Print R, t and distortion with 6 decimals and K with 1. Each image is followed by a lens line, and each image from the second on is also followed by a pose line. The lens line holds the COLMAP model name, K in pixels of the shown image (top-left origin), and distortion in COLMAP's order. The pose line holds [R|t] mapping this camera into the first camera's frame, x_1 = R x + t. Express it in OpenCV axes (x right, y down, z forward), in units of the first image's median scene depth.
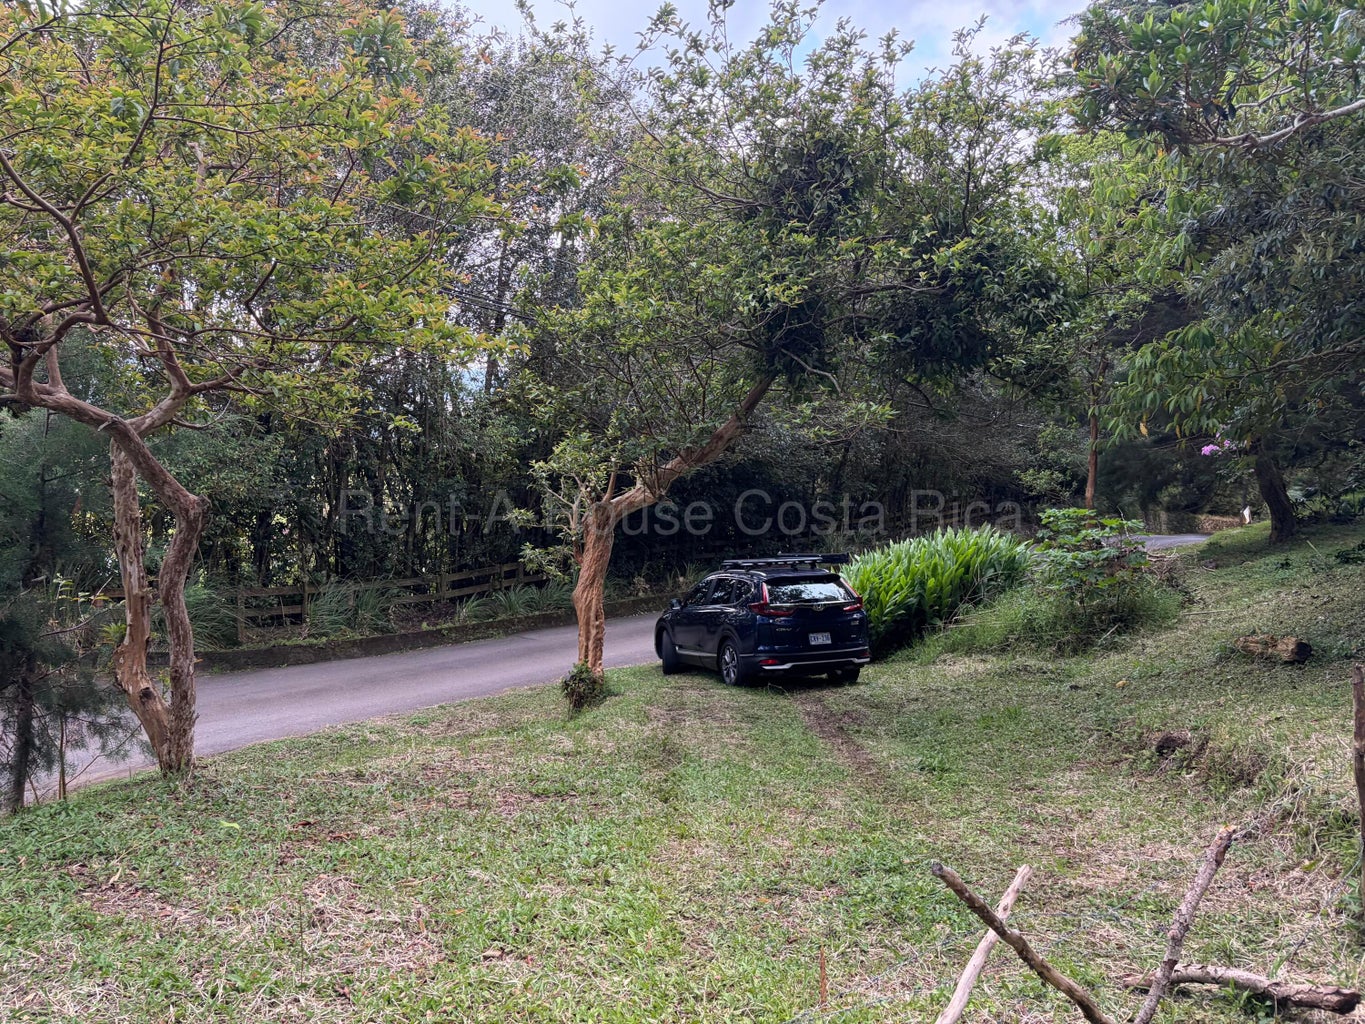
lens RADIAL K [[1018.9, 0, 682.2], [0, 1018.9, 486.3], [0, 0, 1]] dist [0.073886, -0.082723]
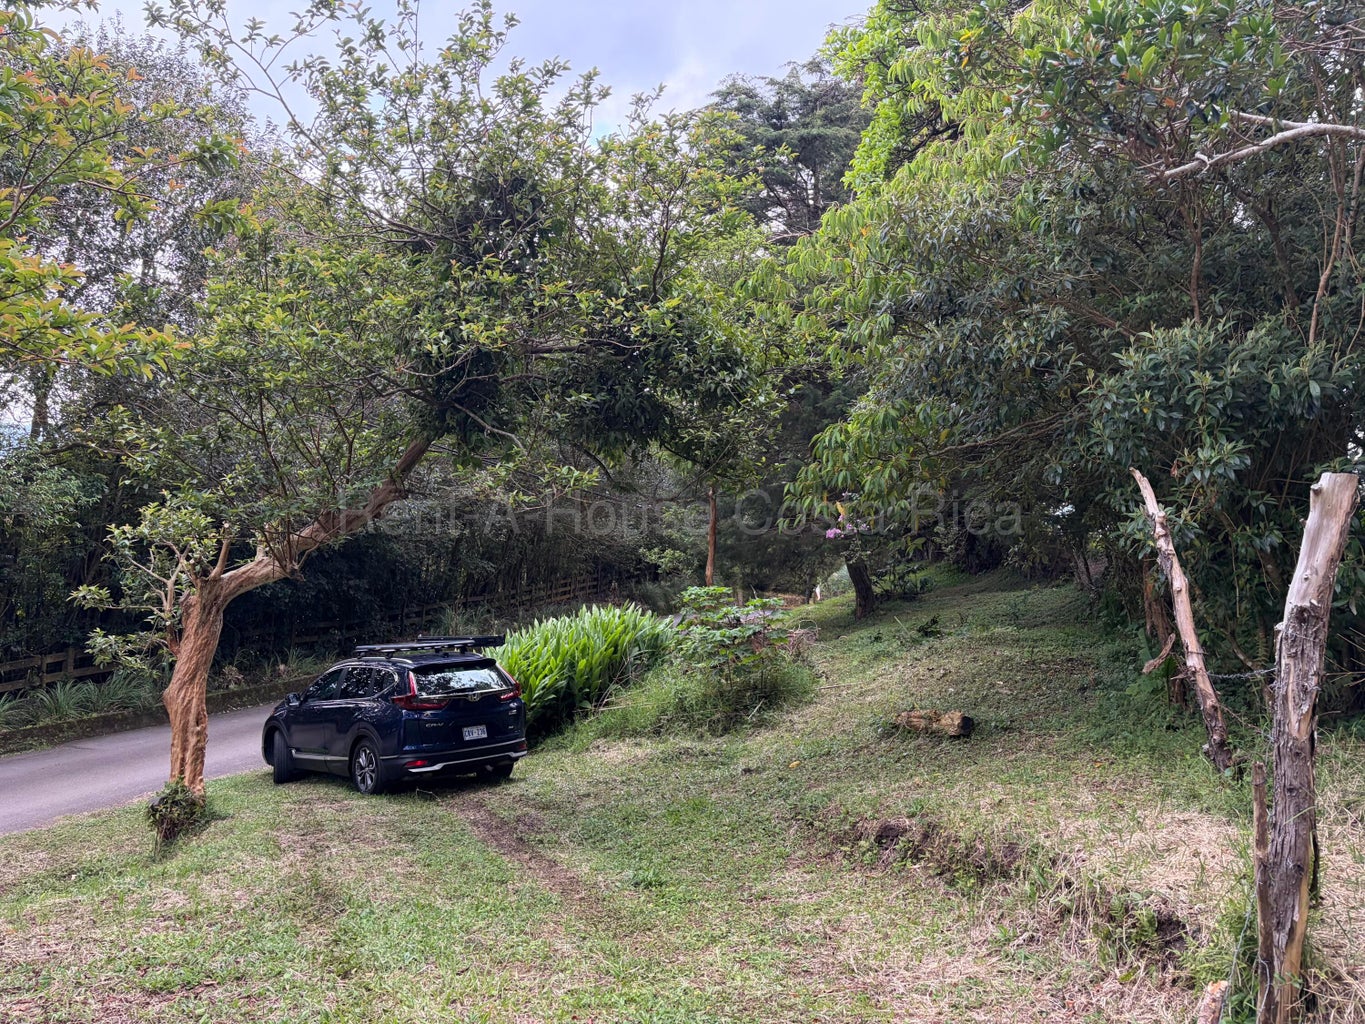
lens RADIAL K [[1018.7, 0, 682.5], [0, 1018.7, 512.0], [0, 0, 1]] dist [0.062514, -0.078345]
pose [[0.923660, 0.031863, 0.381886, -0.045230], [-0.012743, 0.998540, -0.052493, 0.001626], [-0.383001, 0.043620, 0.922717, 0.098460]]
